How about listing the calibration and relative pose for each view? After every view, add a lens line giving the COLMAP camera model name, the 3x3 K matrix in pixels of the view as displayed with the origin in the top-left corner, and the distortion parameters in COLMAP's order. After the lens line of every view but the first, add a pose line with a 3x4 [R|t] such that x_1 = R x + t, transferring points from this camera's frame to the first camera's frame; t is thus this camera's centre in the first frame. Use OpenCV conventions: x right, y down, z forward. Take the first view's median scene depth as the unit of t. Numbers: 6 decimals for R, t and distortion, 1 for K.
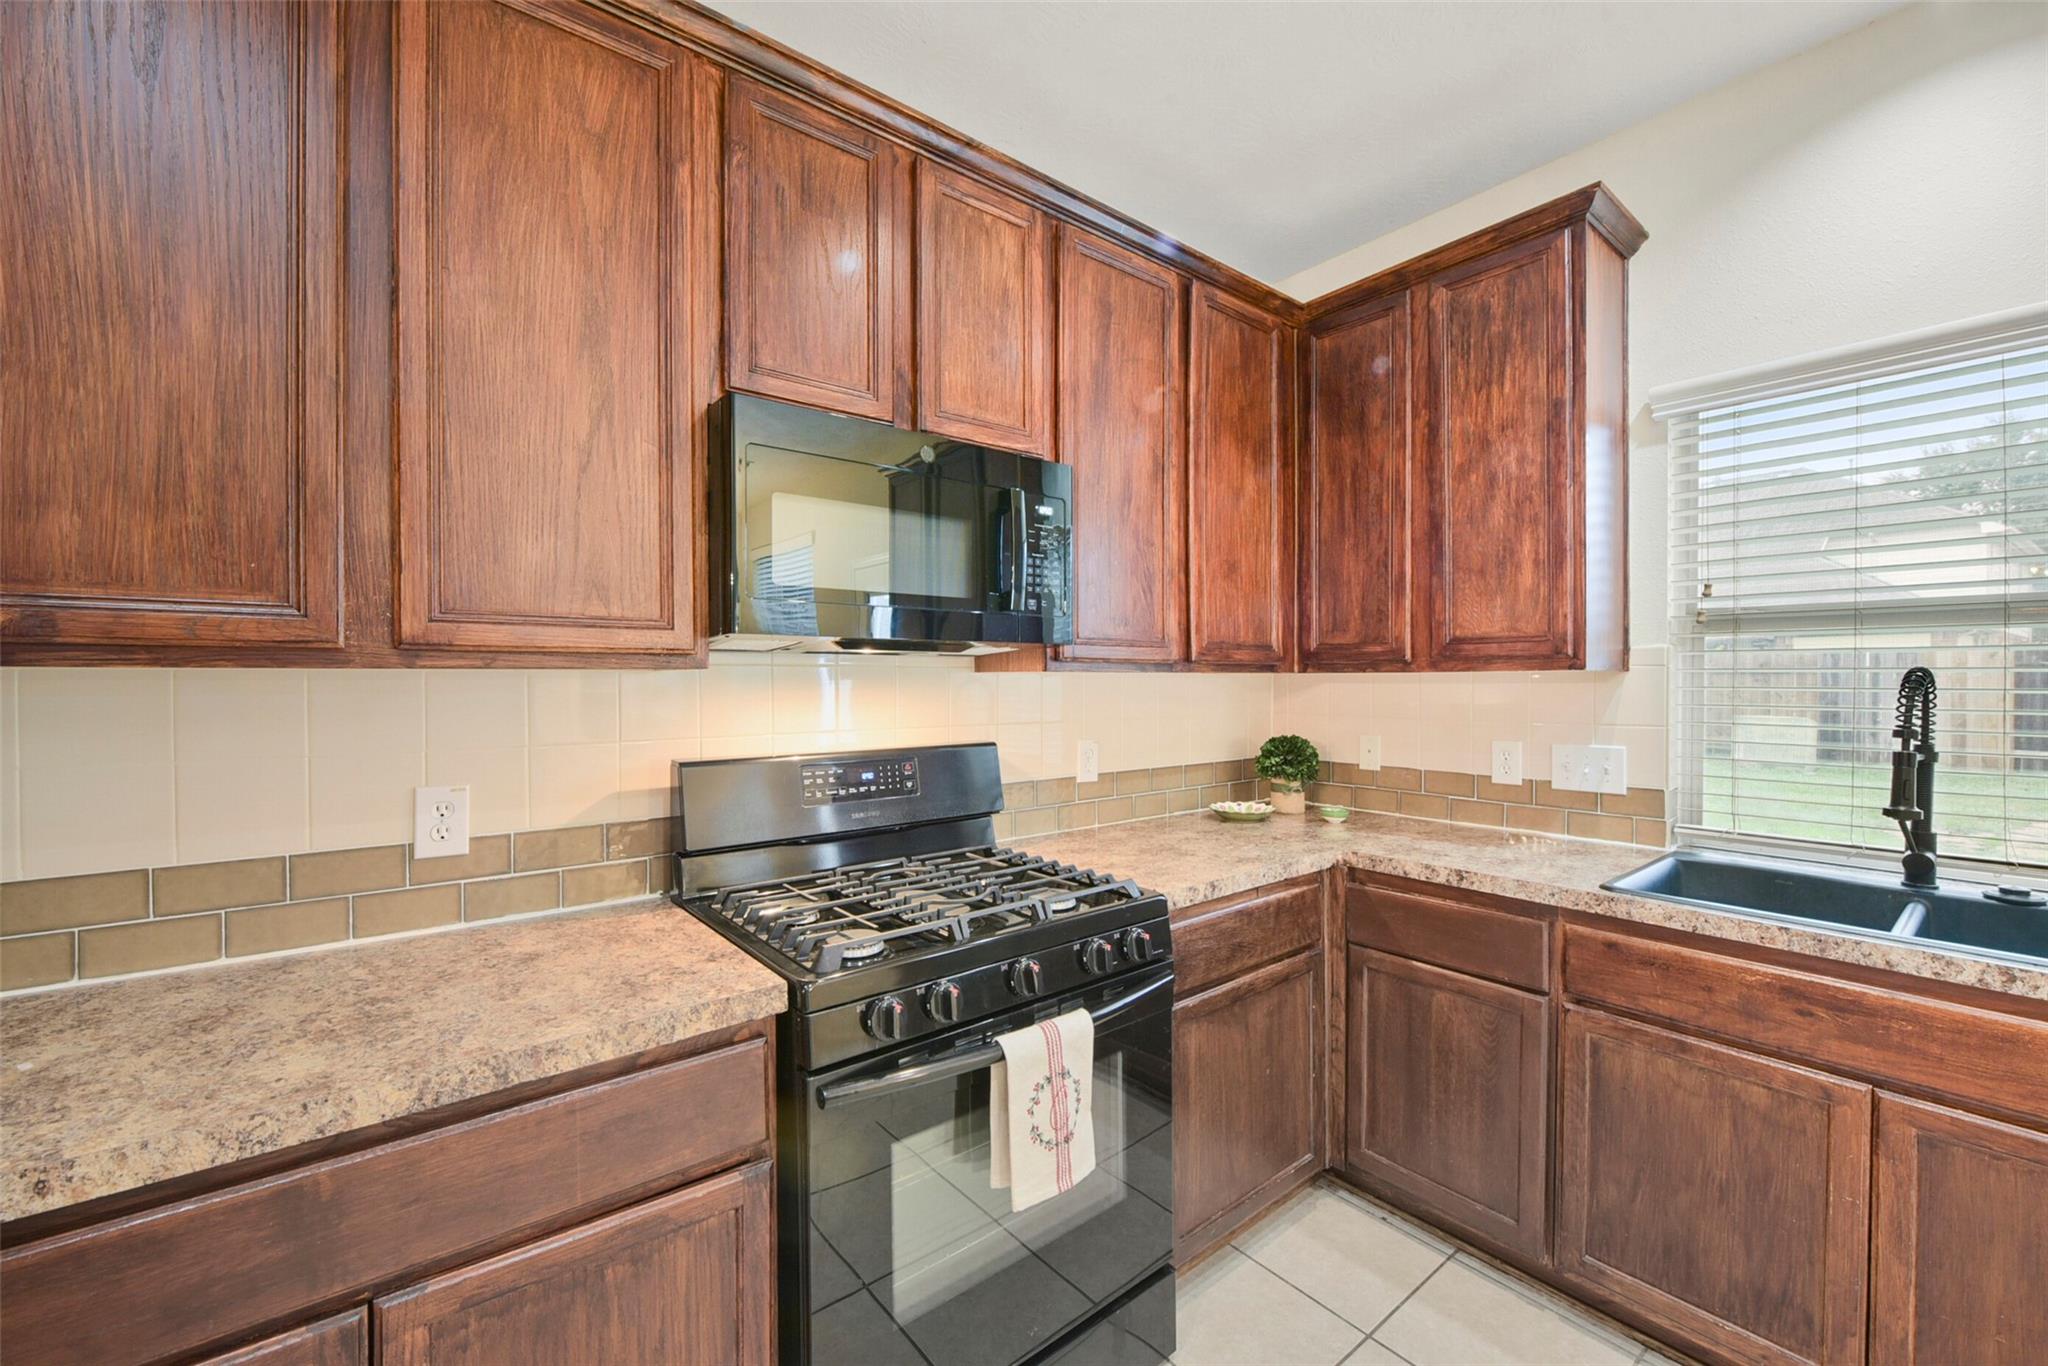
lens RADIAL K [[816.5, 0, 1020.8], [0, 816.5, 684.6], [0, 0, 1]] dist [-0.011015, 0.000214]
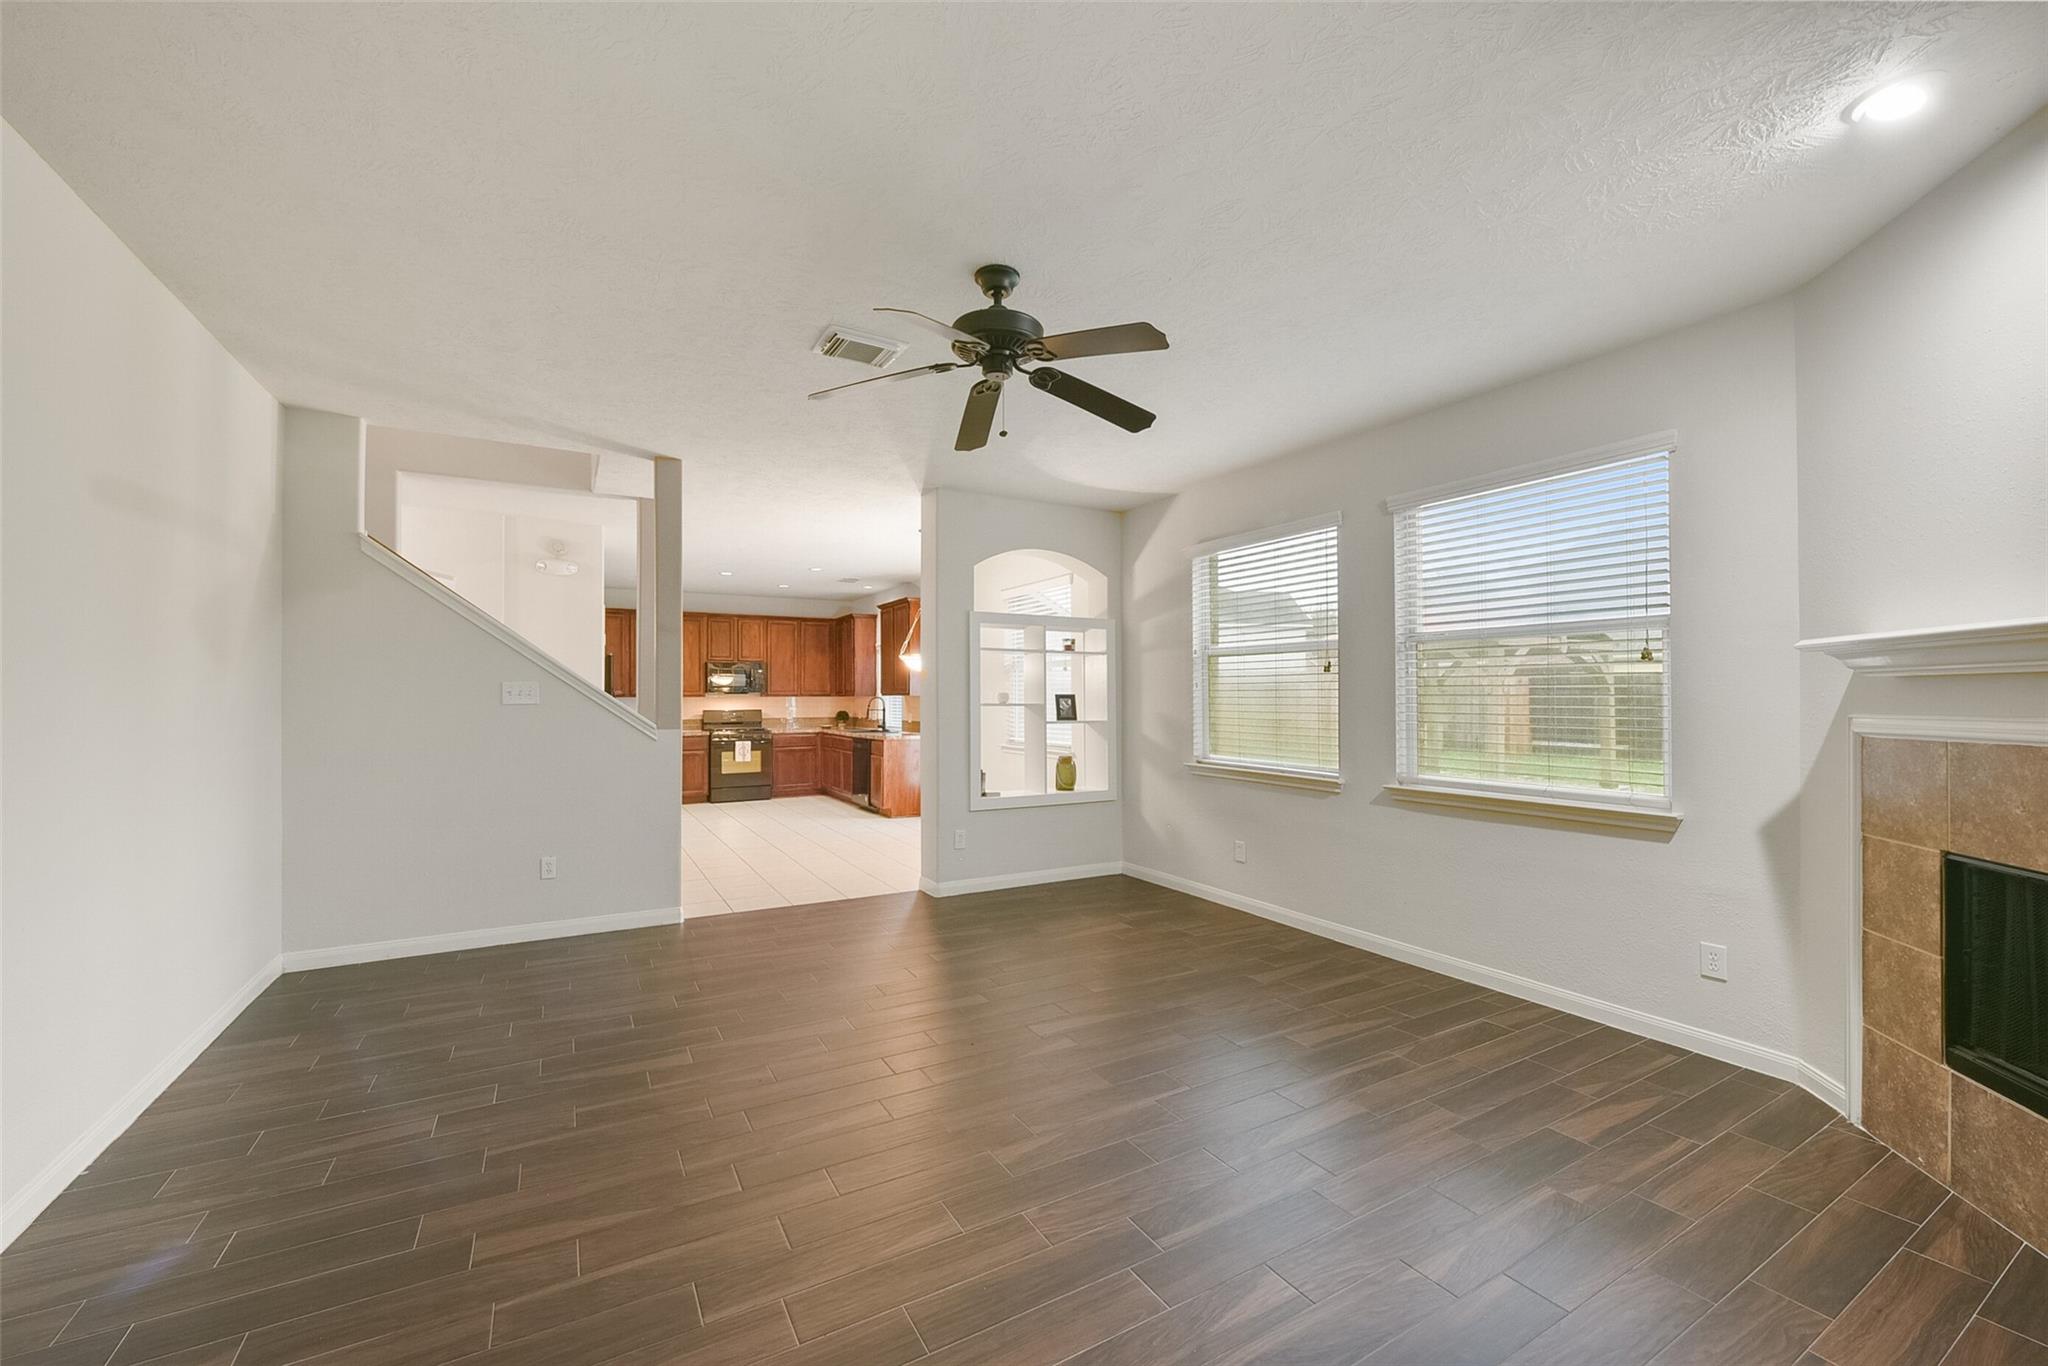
lens RADIAL K [[816.5, 0, 1034.9], [0, 816.5, 697.8], [0, 0, 1]] dist [-0.011015, 0.000214]
pose [[0.990383, -0.000130, -0.138353, 3.368259], [-0.000516, 0.999989, -0.004636, 0.022338], [0.138352, 0.004663, 0.990372, -5.535937]]
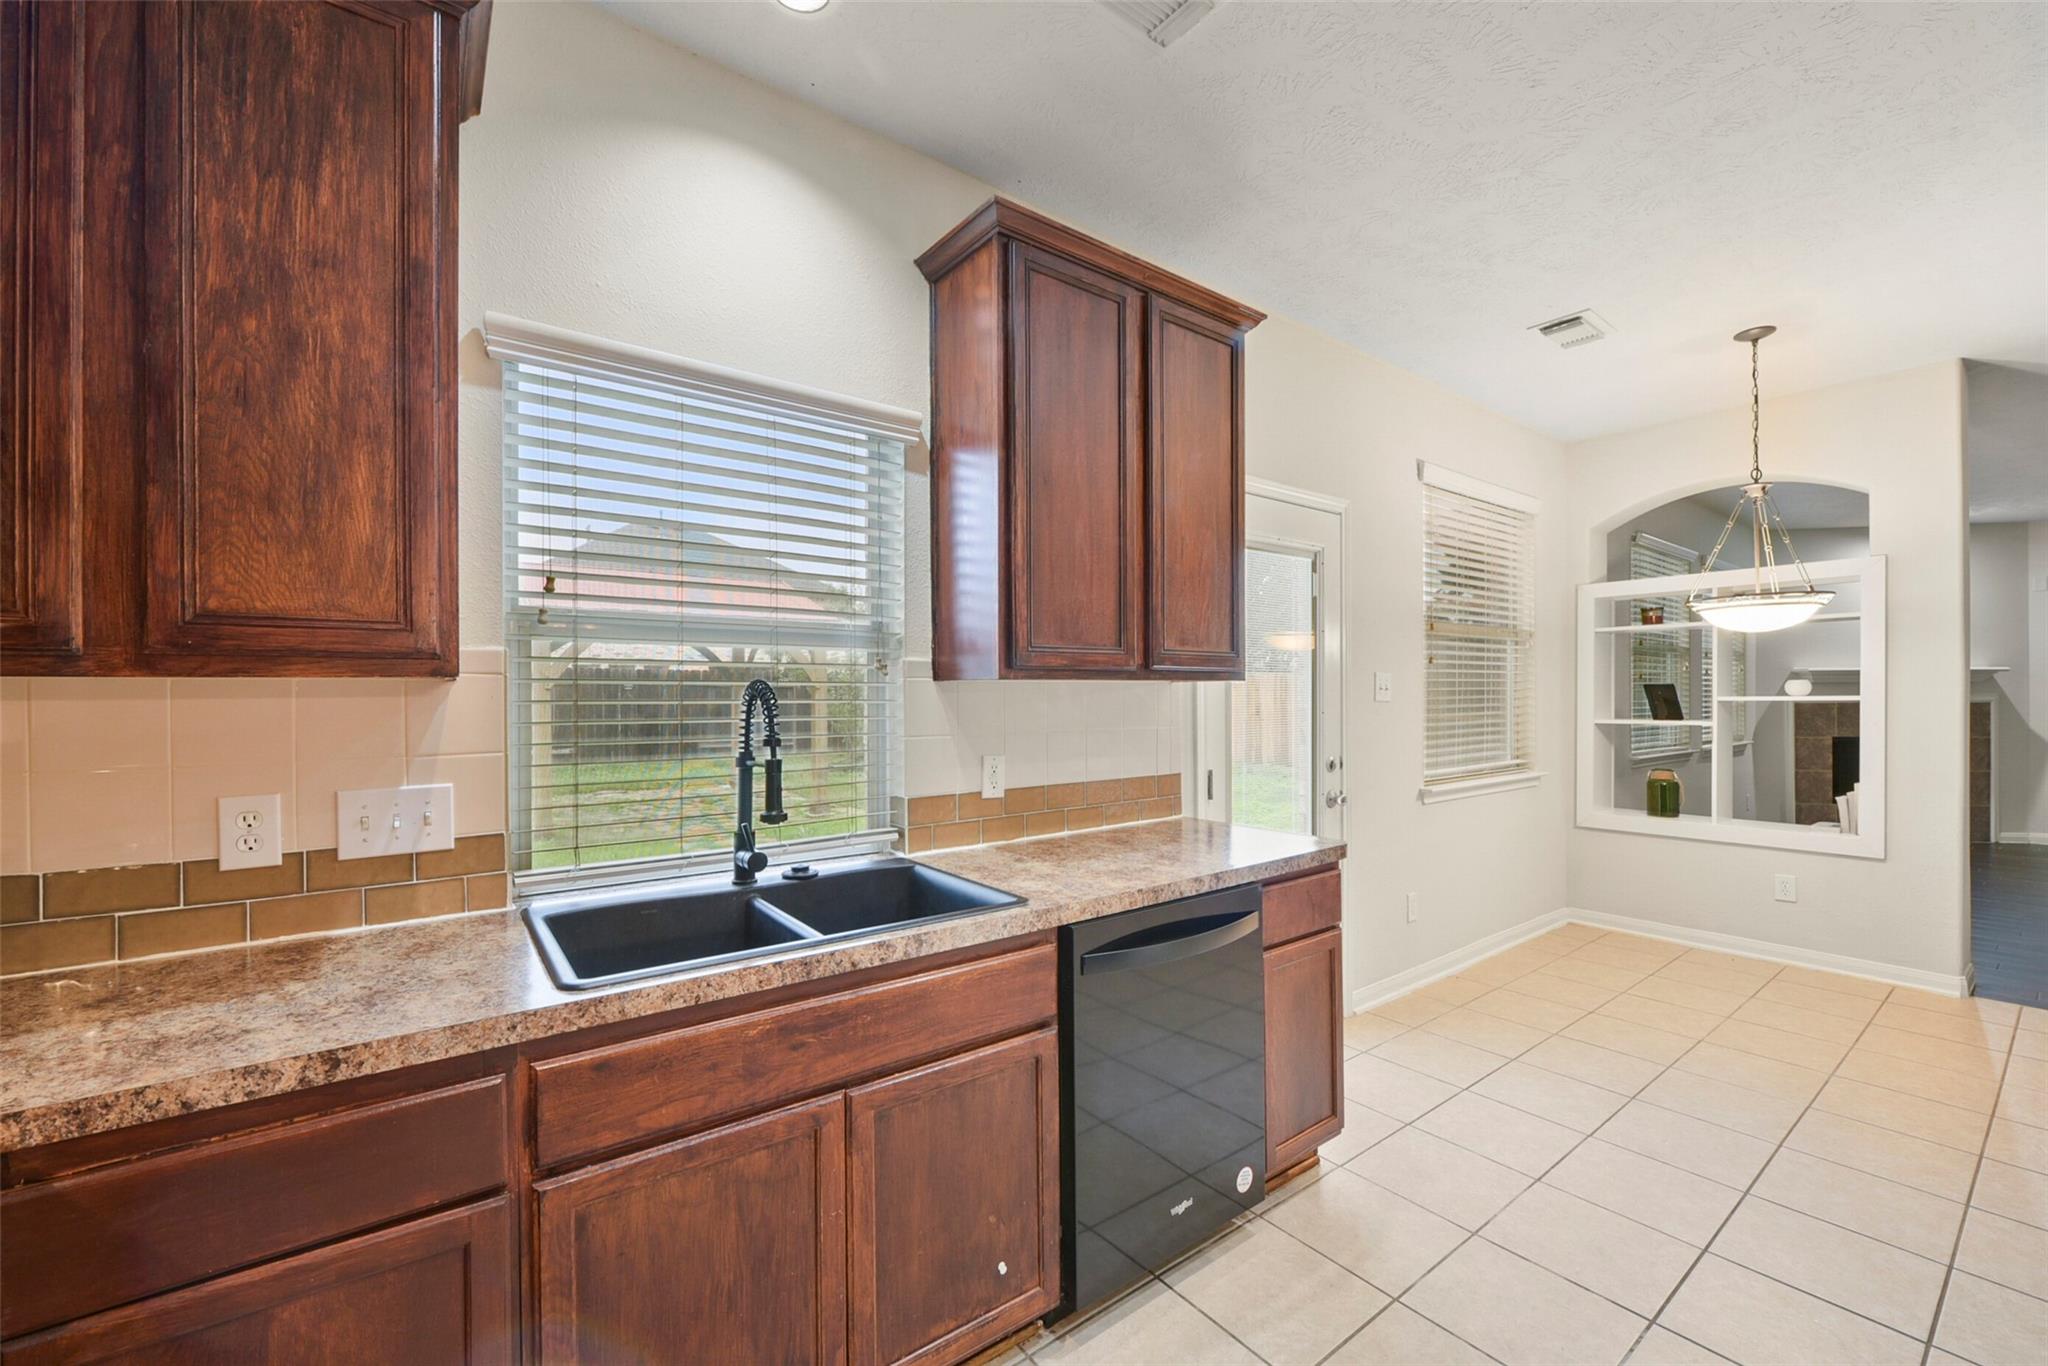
lens RADIAL K [[816.5, 0, 1027.3], [0, 816.5, 695.1], [0, 0, 1]] dist [-0.011015, 0.000214]
pose [[0.023674, -0.001790, 0.999718, 0.029921], [0.008573, 0.999962, 0.001588, 0.000316], [-0.999683, 0.008533, 0.023688, 0.620362]]
